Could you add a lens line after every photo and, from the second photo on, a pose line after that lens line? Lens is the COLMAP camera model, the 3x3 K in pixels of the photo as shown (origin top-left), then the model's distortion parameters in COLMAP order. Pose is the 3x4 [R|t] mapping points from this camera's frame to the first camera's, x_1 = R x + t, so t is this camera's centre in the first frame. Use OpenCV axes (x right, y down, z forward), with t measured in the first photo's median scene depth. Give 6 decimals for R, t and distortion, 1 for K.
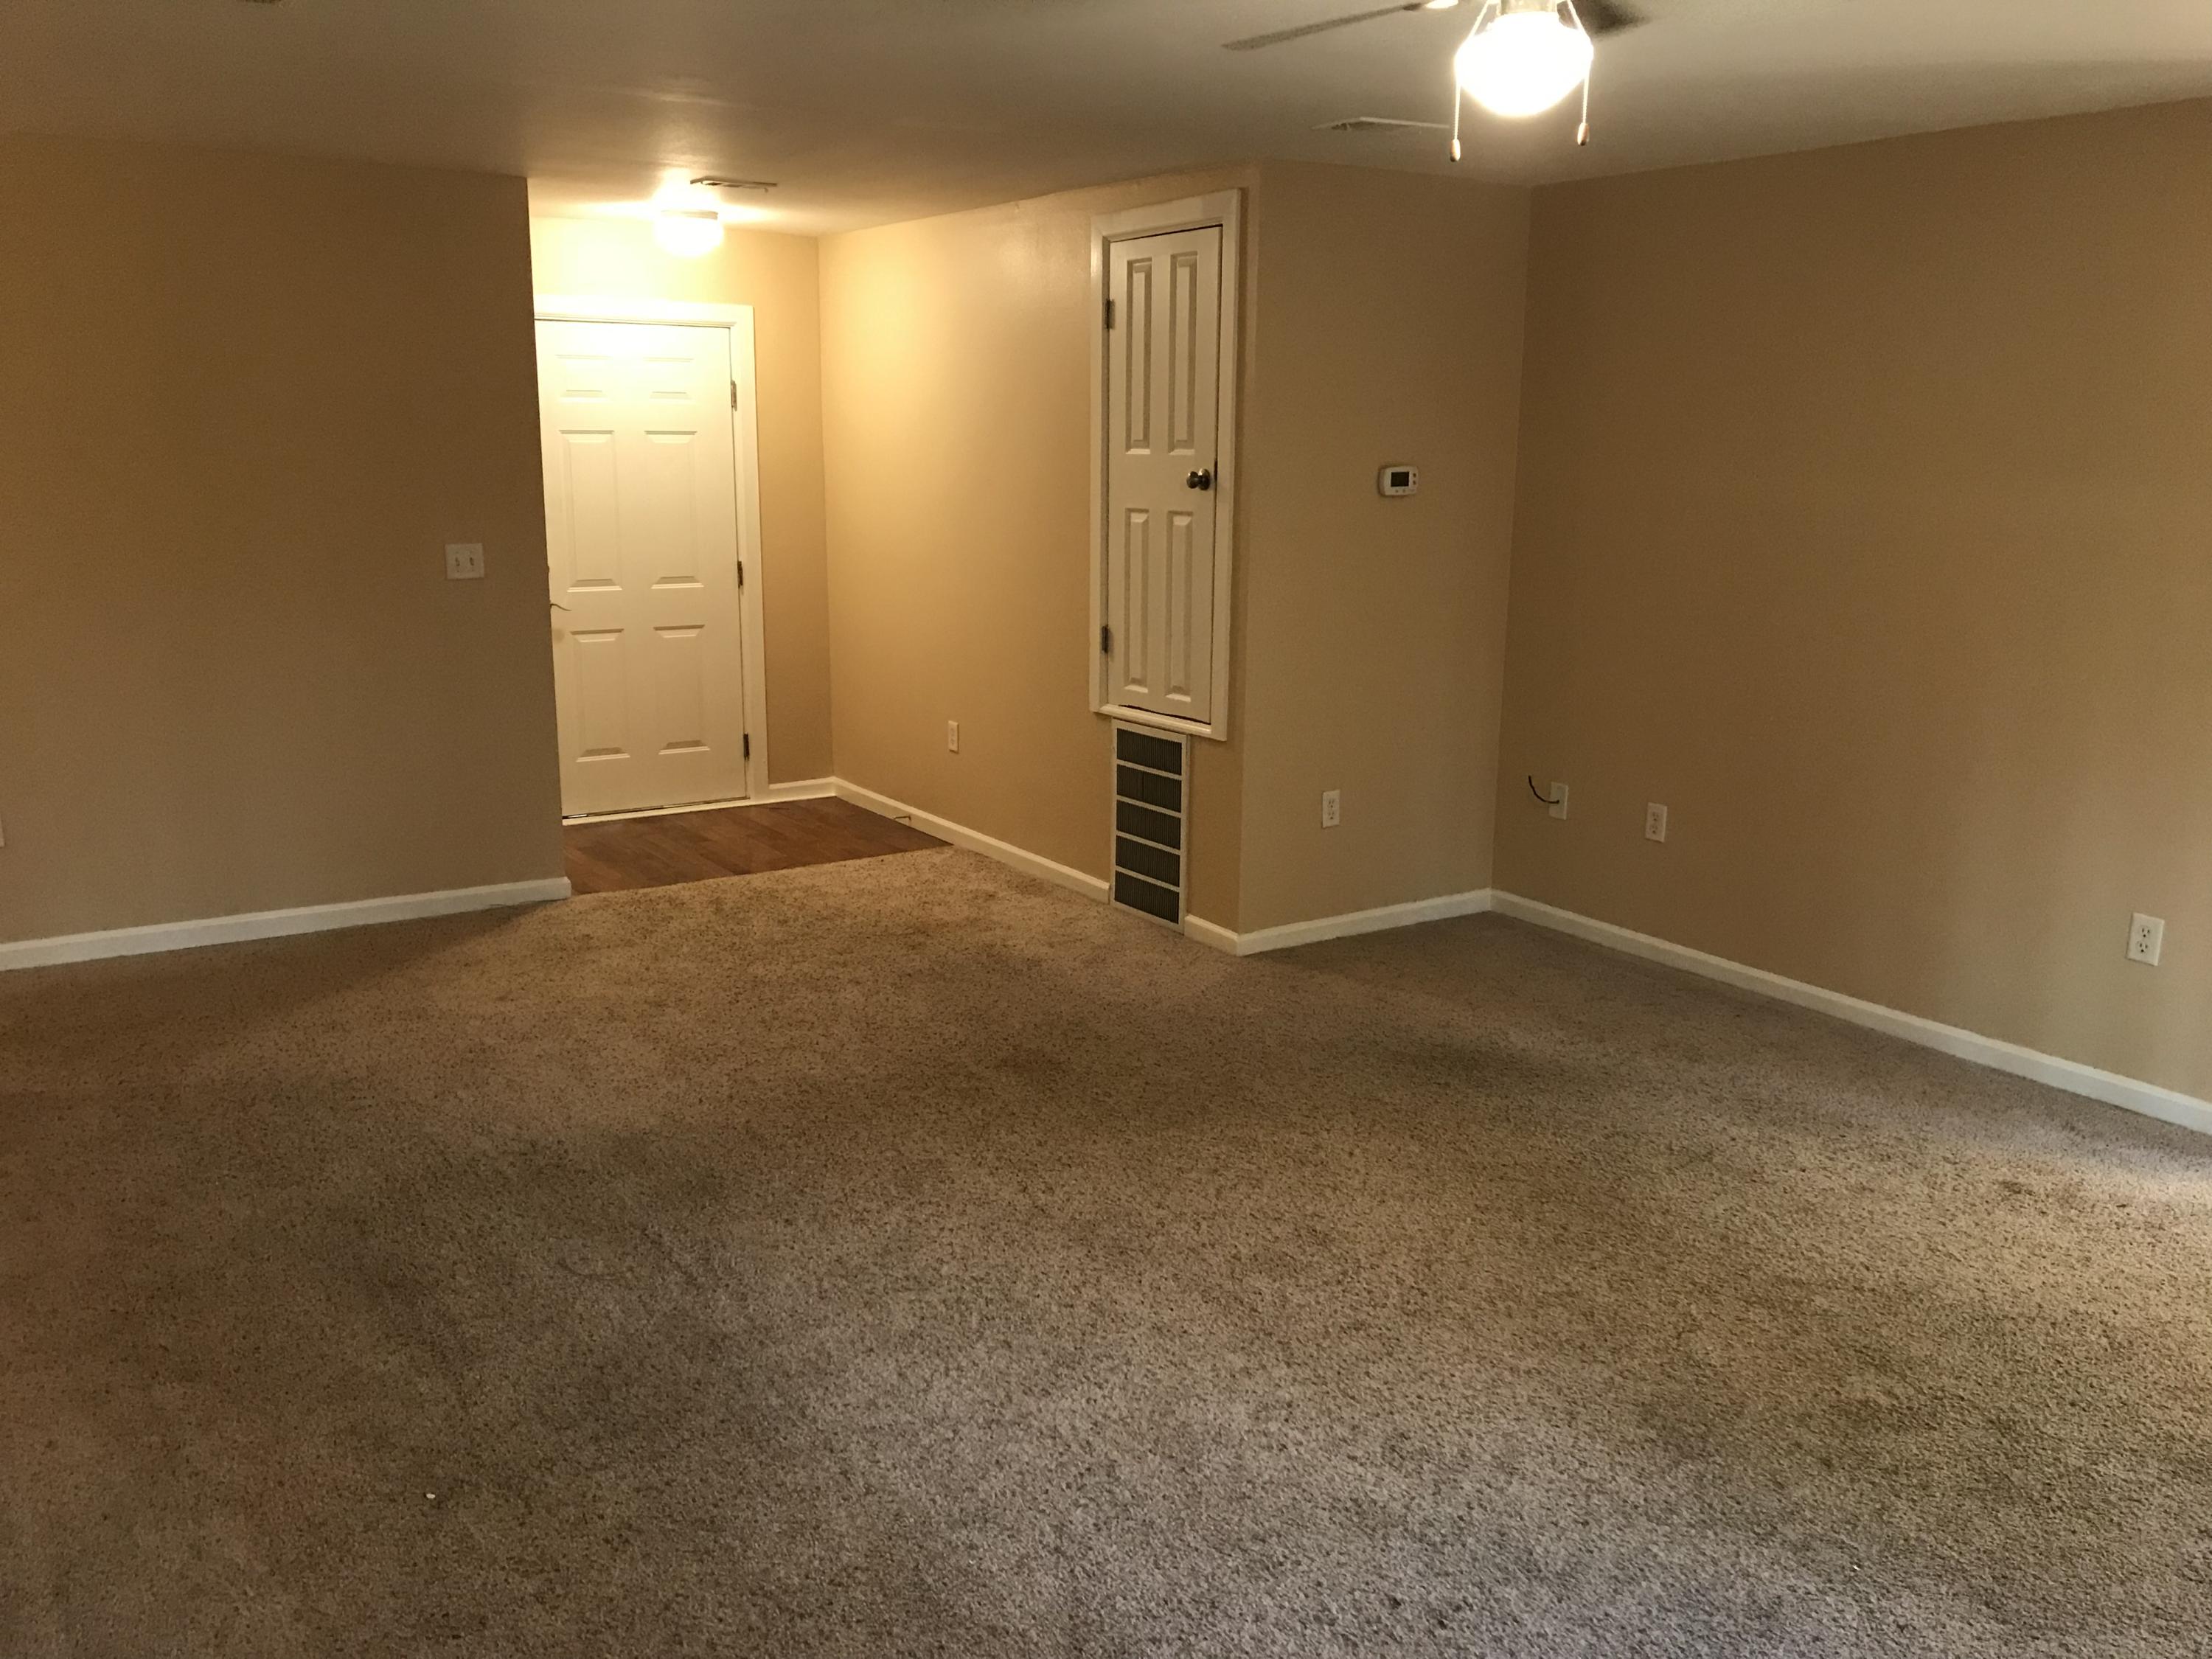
lens RADIAL K [[1833.9, 0, 1106.0], [0, 1833.9, 829.5], [0, 0, 1]] dist [0.000811, -0.002608]
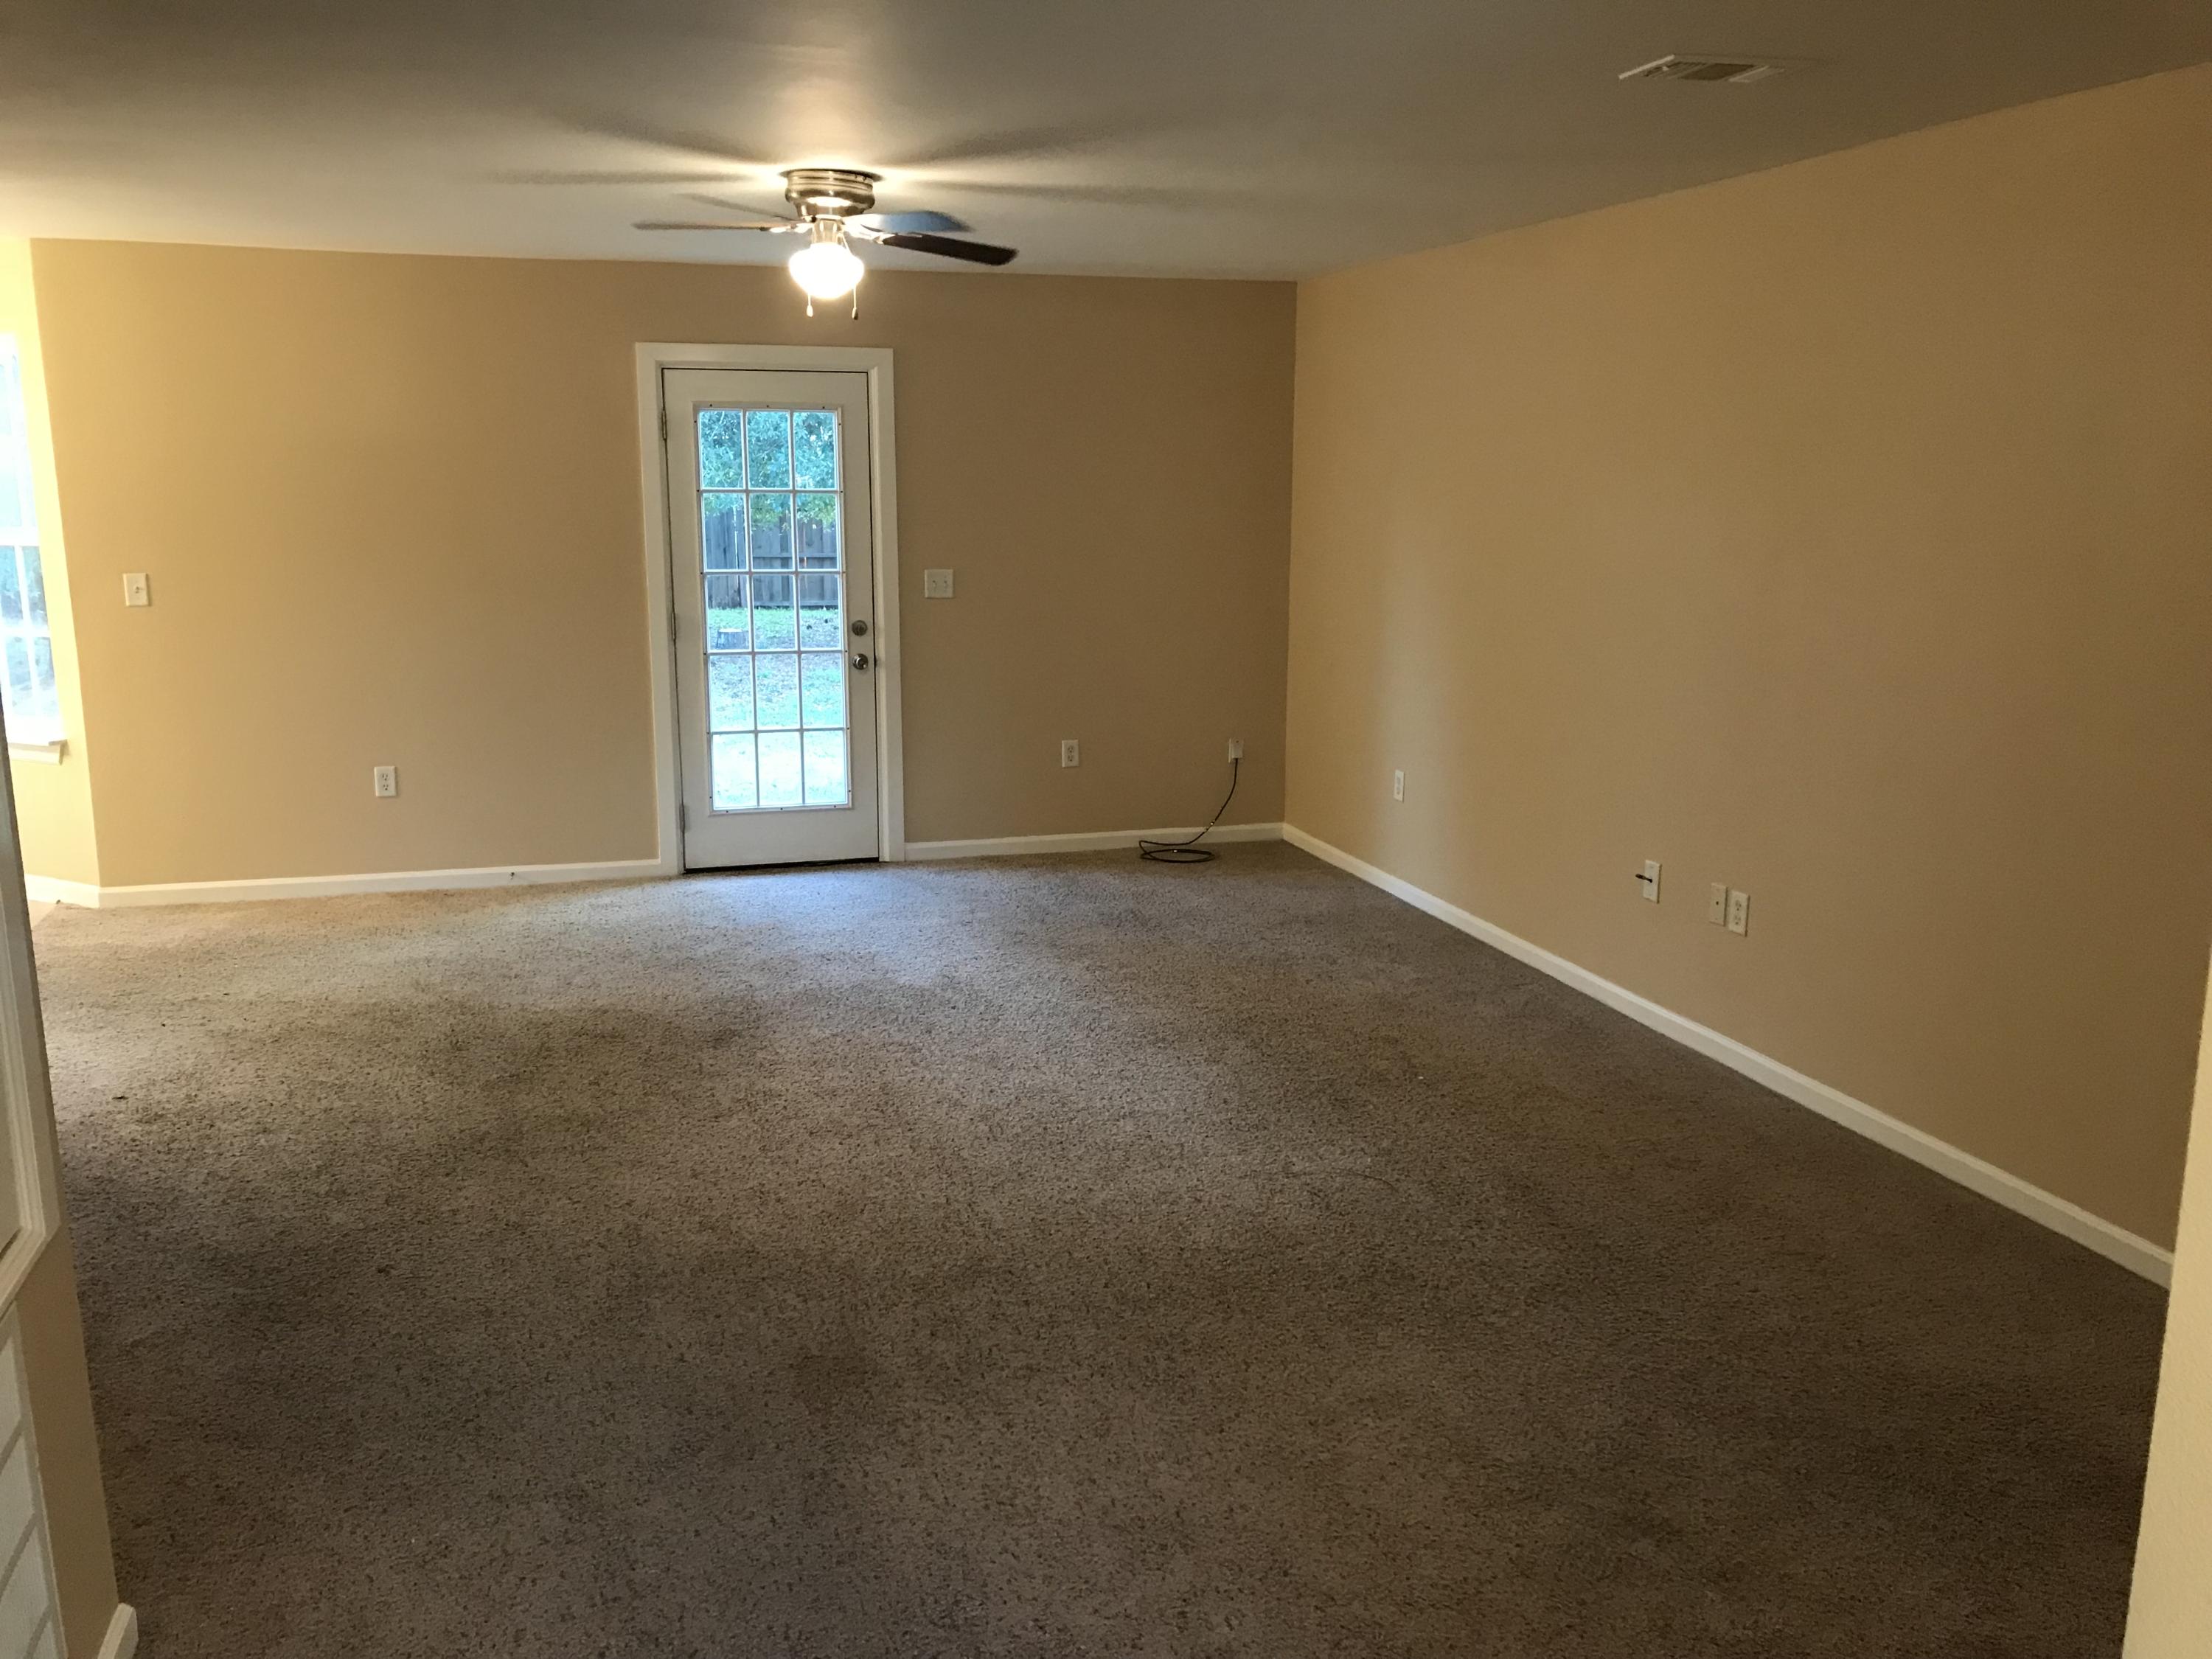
lens RADIAL K [[1833.9, 0, 1106.0], [0, 1833.9, 829.5], [0, 0, 1]] dist [0.000811, -0.002608]
pose [[-0.954698, -0.081734, 0.286131, -0.419837], [0.051633, 0.901455, 0.429781, -0.464902], [-0.293062, 0.425085, -0.856398, 1.871480]]
